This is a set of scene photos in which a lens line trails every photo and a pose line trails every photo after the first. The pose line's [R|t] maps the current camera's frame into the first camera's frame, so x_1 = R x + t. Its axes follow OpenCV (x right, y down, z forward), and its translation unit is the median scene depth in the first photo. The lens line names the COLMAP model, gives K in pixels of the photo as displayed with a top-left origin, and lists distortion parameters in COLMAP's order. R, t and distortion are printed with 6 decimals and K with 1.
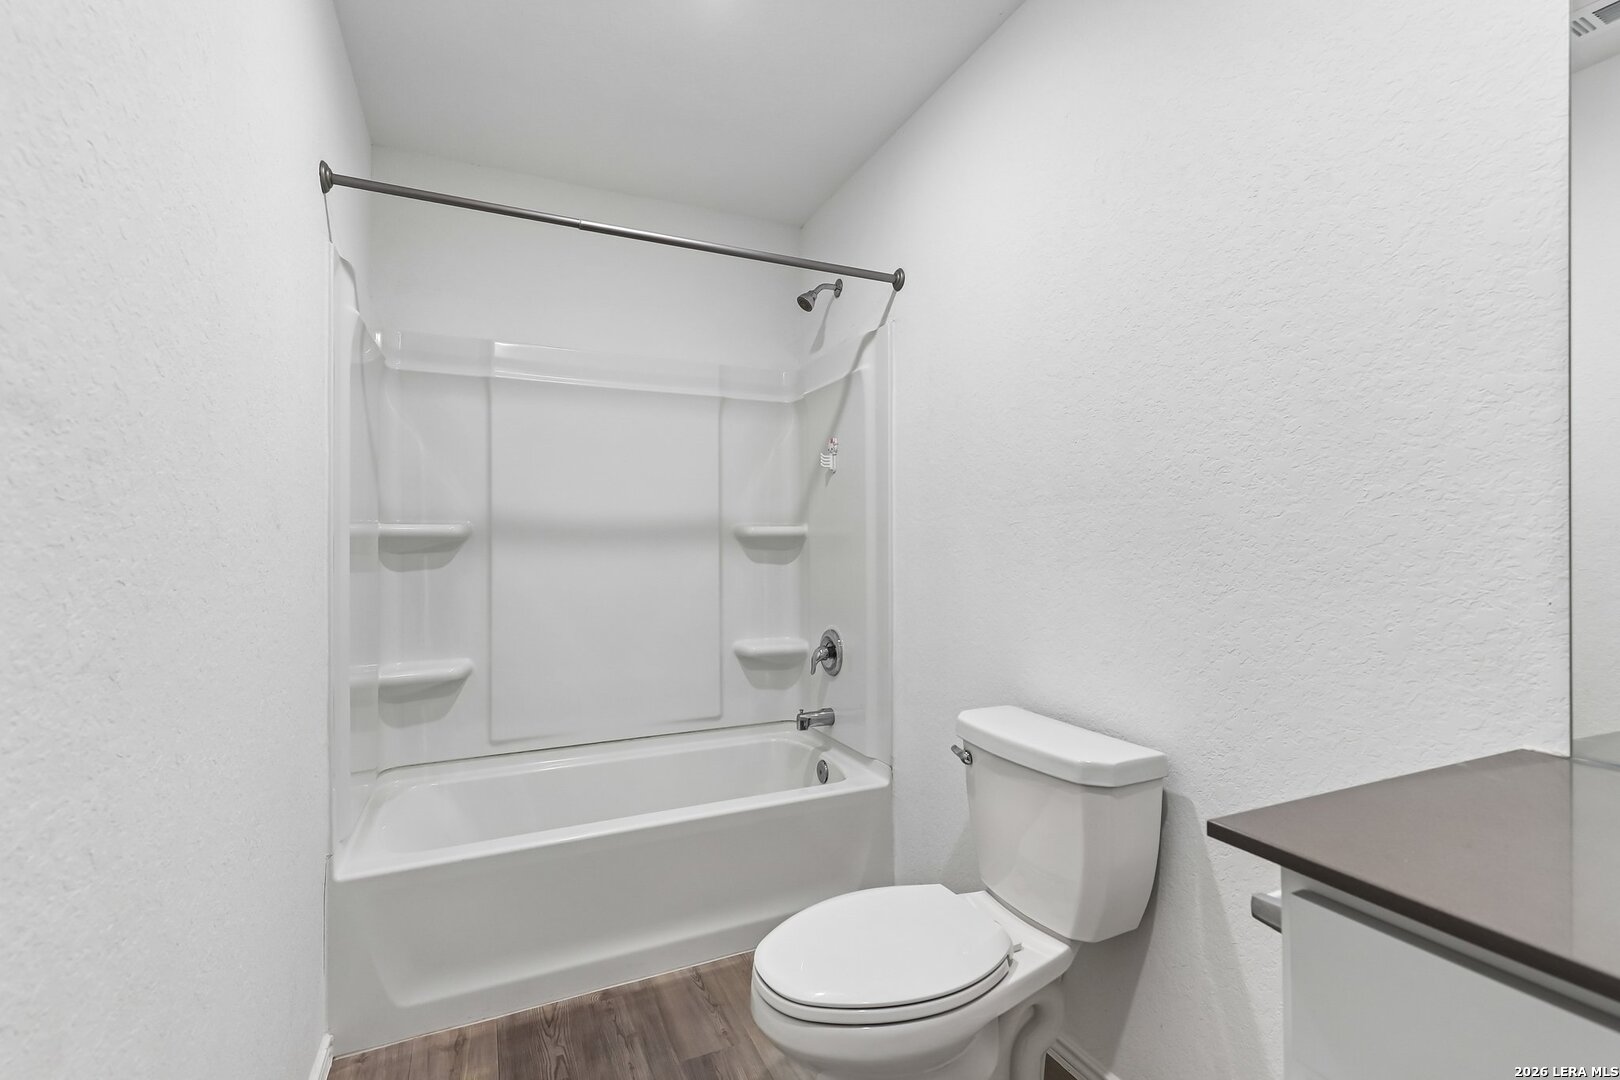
lens RADIAL K [[726.1, 0, 814.9], [0, 726.1, 538.3], [0, 0, 1]] dist [0.019639, -0.007204]
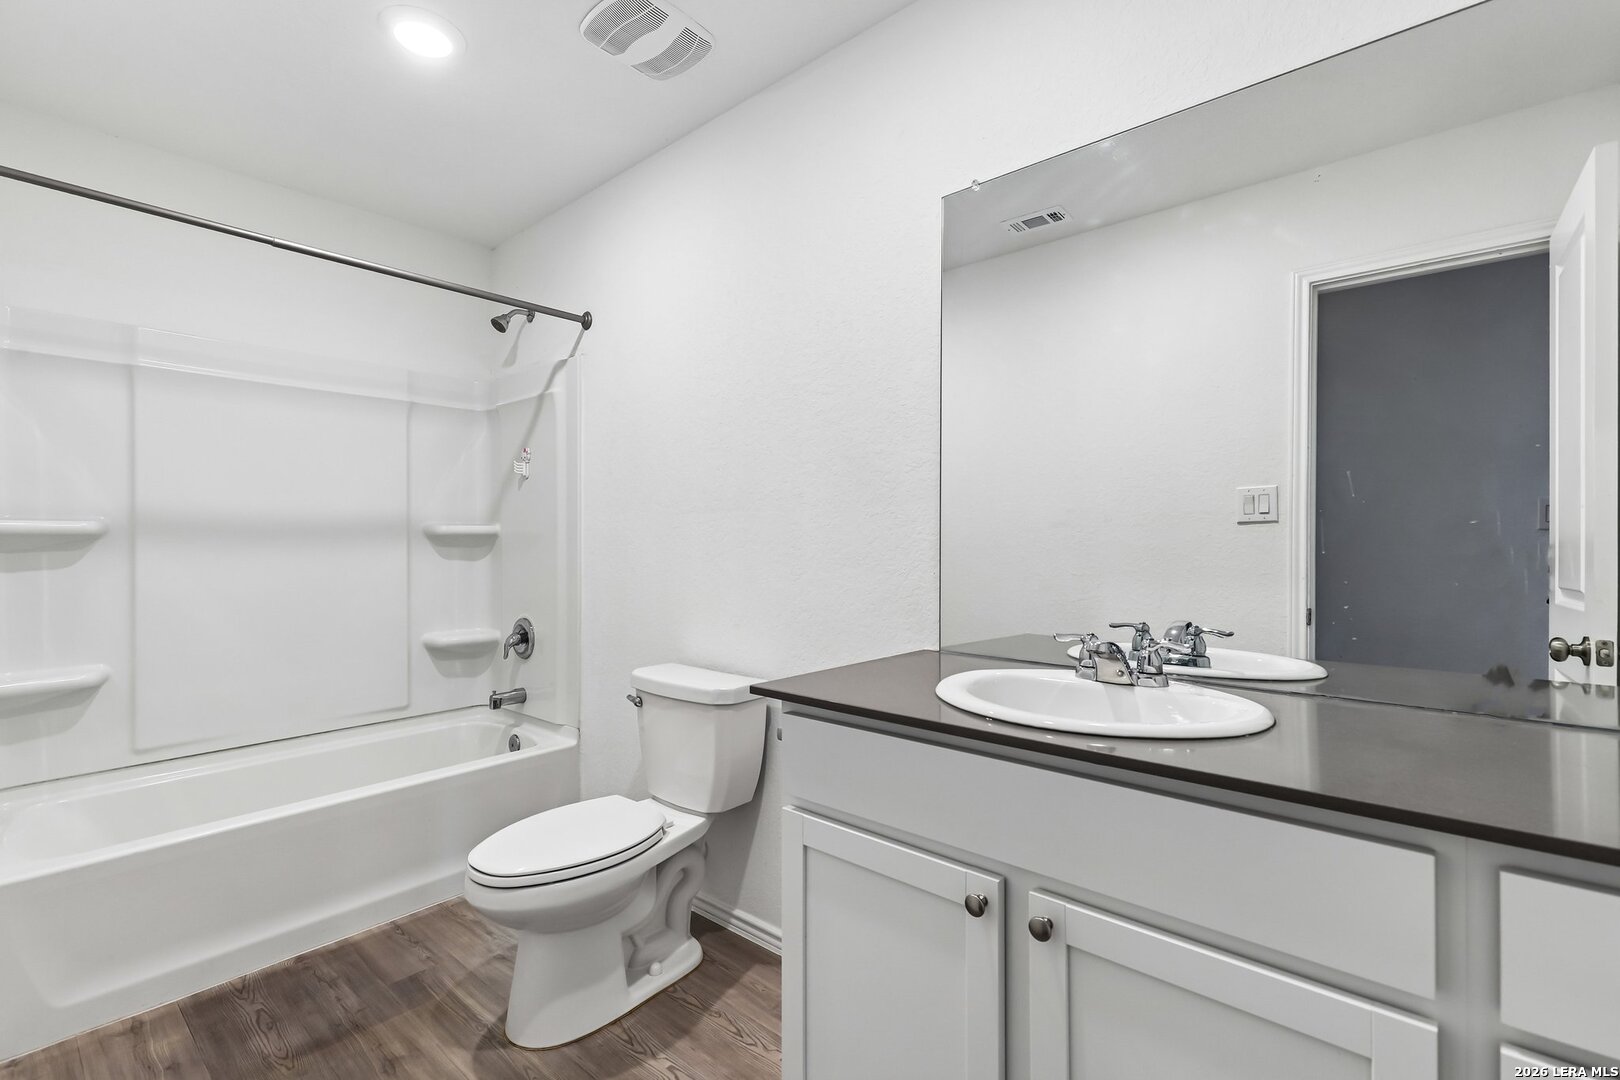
lens RADIAL K [[726.1, 0, 814.9], [0, 726.1, 538.3], [0, 0, 1]] dist [0.019639, -0.007204]
pose [[0.914159, 0.002964, 0.405344, -0.026504], [-0.004313, 0.999988, 0.002414, -0.002996], [-0.405332, -0.003955, 0.914161, -0.249197]]
